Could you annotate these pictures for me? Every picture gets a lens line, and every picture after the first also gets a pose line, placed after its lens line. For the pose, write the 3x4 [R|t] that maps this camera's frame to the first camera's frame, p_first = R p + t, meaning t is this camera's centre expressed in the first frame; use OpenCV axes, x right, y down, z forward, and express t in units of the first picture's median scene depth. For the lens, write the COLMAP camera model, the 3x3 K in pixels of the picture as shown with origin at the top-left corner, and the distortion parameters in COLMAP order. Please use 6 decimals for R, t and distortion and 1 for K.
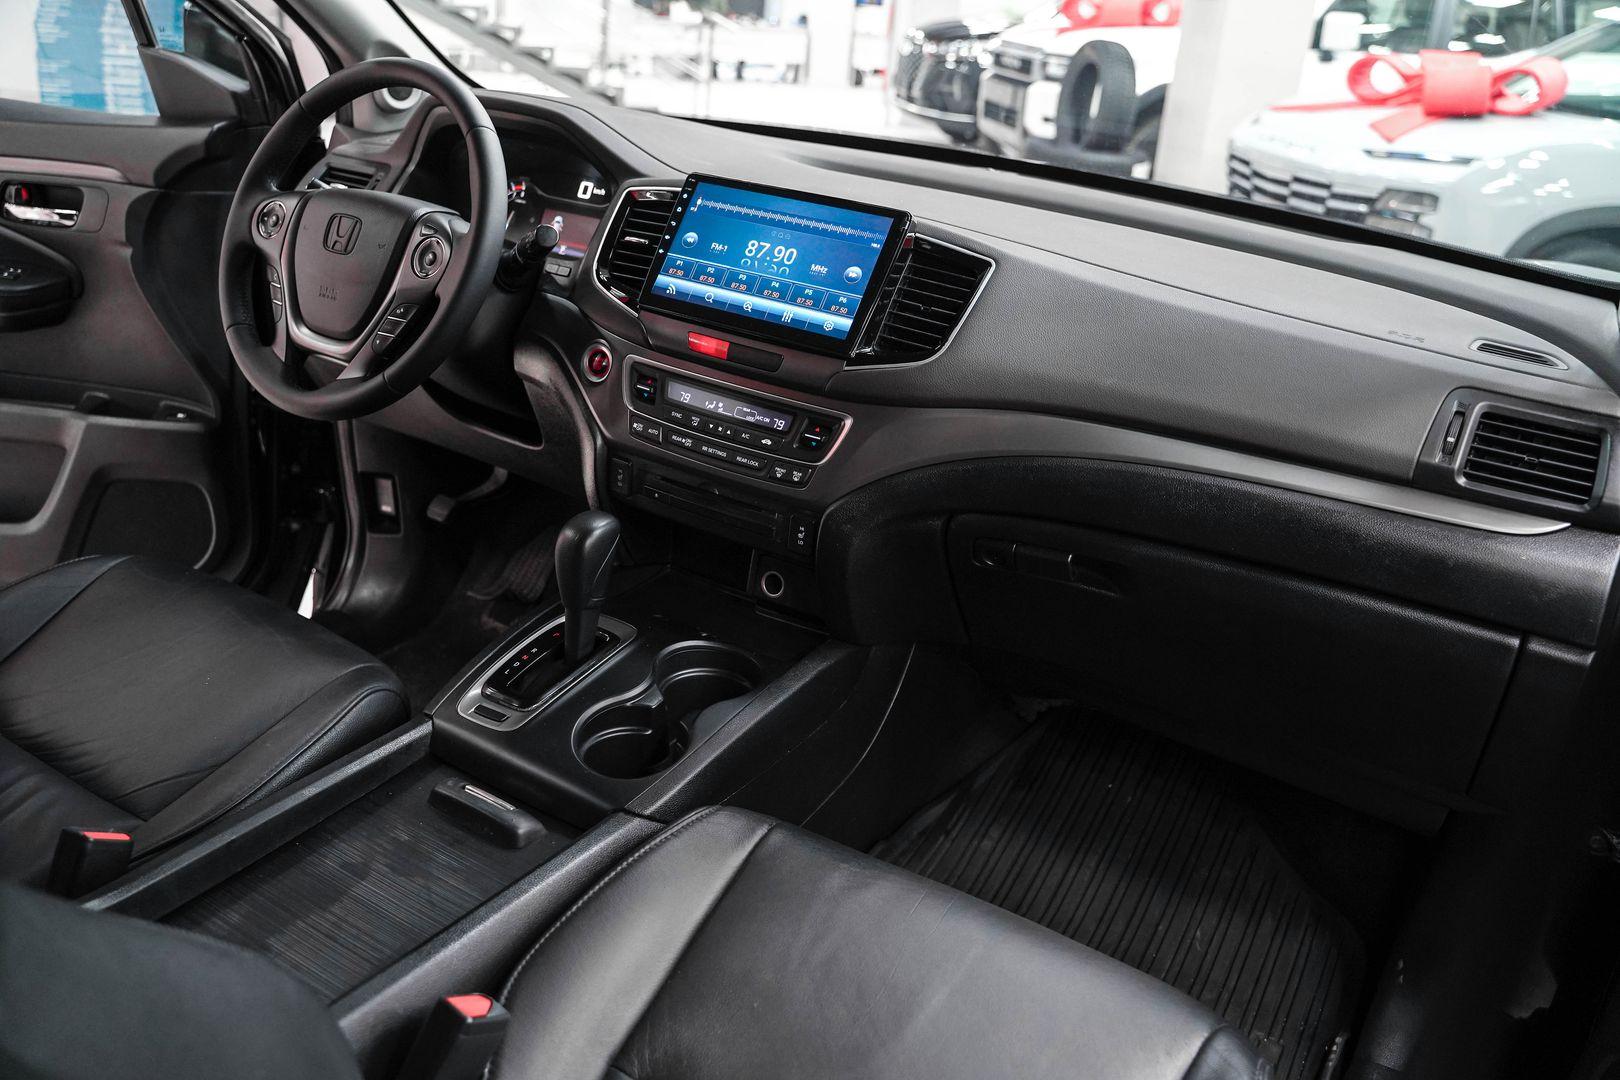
lens RADIAL K [[1314.2, 0, 805.9], [0, 1314.2, 531.5], [0, 0, 1]] dist [-0.111426, 0.087336]
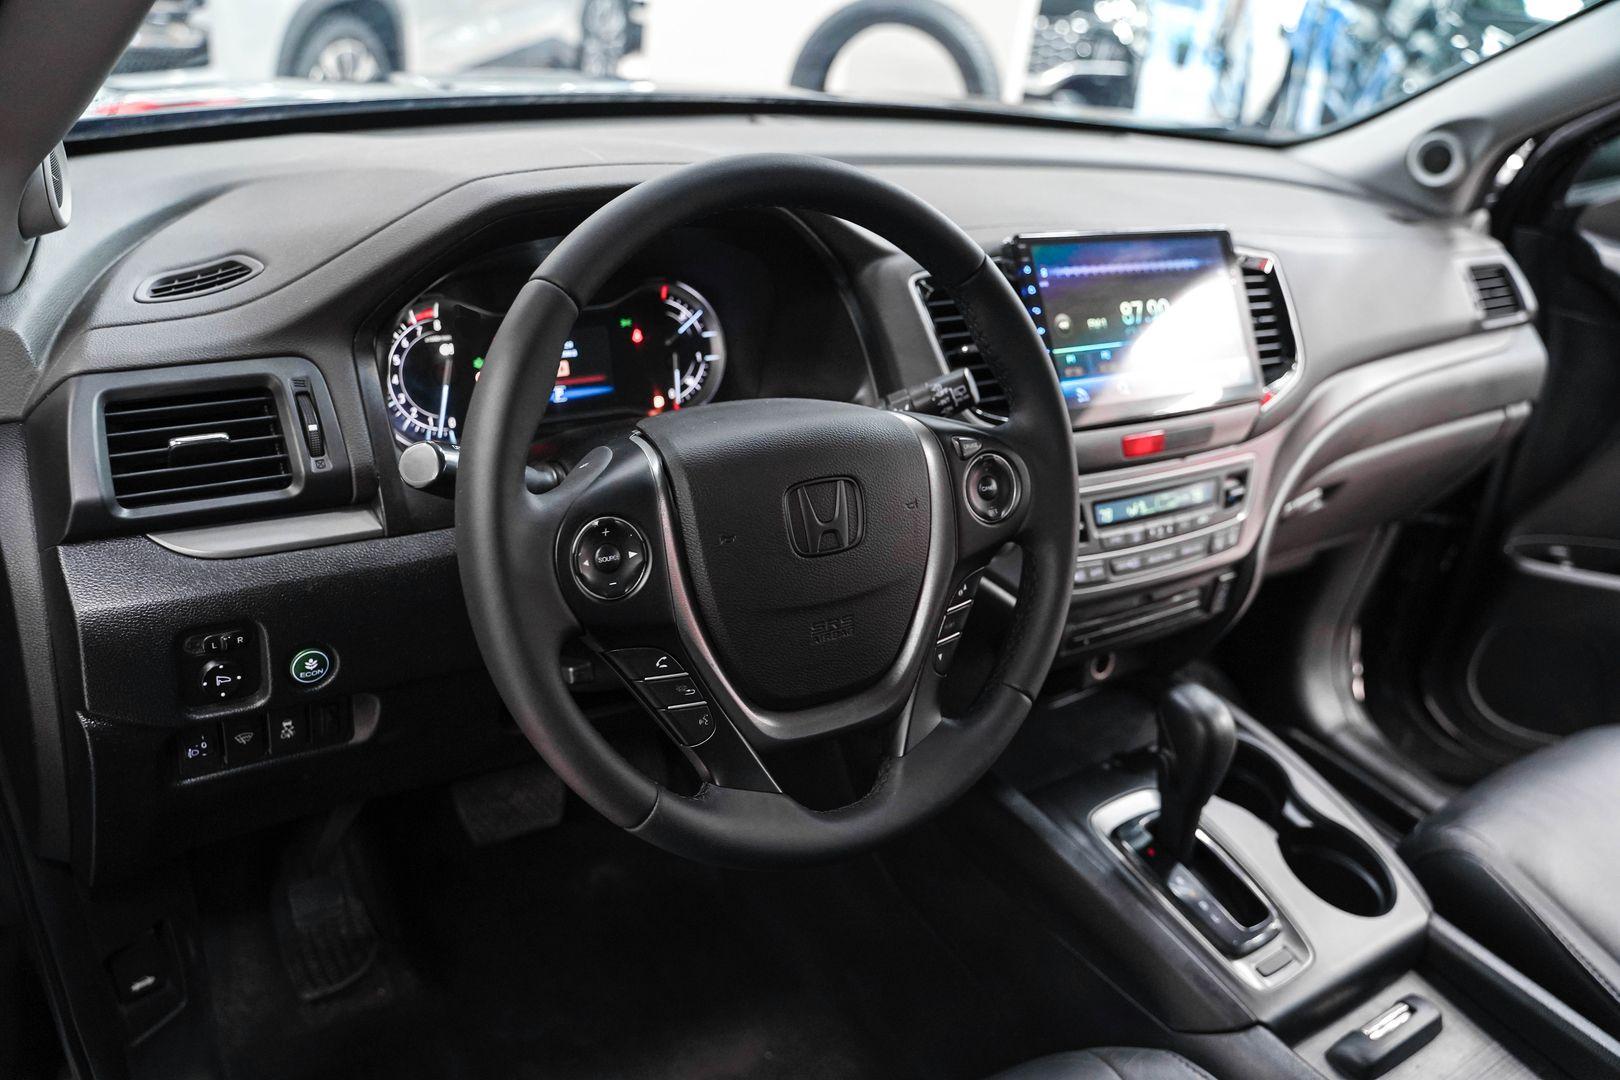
lens RADIAL K [[1314.2, 0, 805.9], [0, 1314.2, 531.5], [0, 0, 1]] dist [-0.111426, 0.087336]
pose [[0.417319, -0.439905, 0.795191, -0.765435], [0.278710, 0.894815, 0.348749, -0.401391], [-0.864966, 0.076088, 0.496029, 0.727269]]
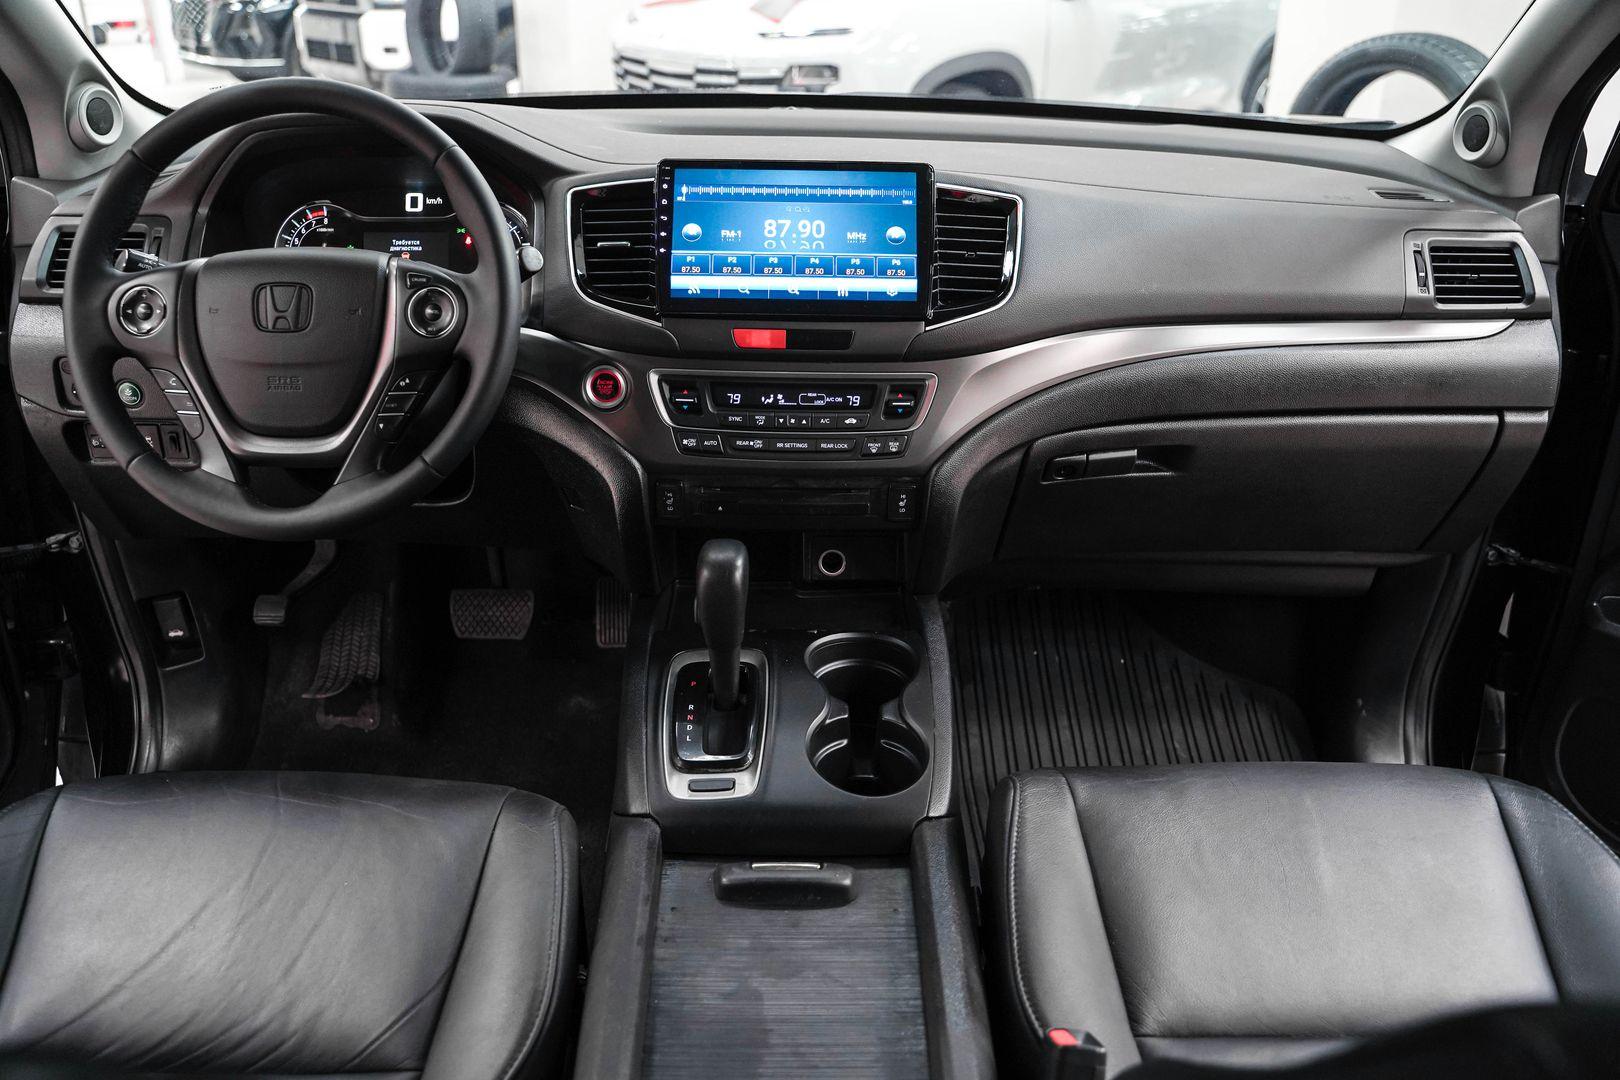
lens RADIAL K [[1314.2, 0, 805.9], [0, 1314.2, 531.5], [0, 0, 1]] dist [-0.111426, 0.087336]
pose [[0.845822, -0.291458, 0.446808, -0.471102], [0.262099, 0.956541, 0.127800, -0.112161], [-0.464638, 0.009012, 0.885455, 0.140153]]
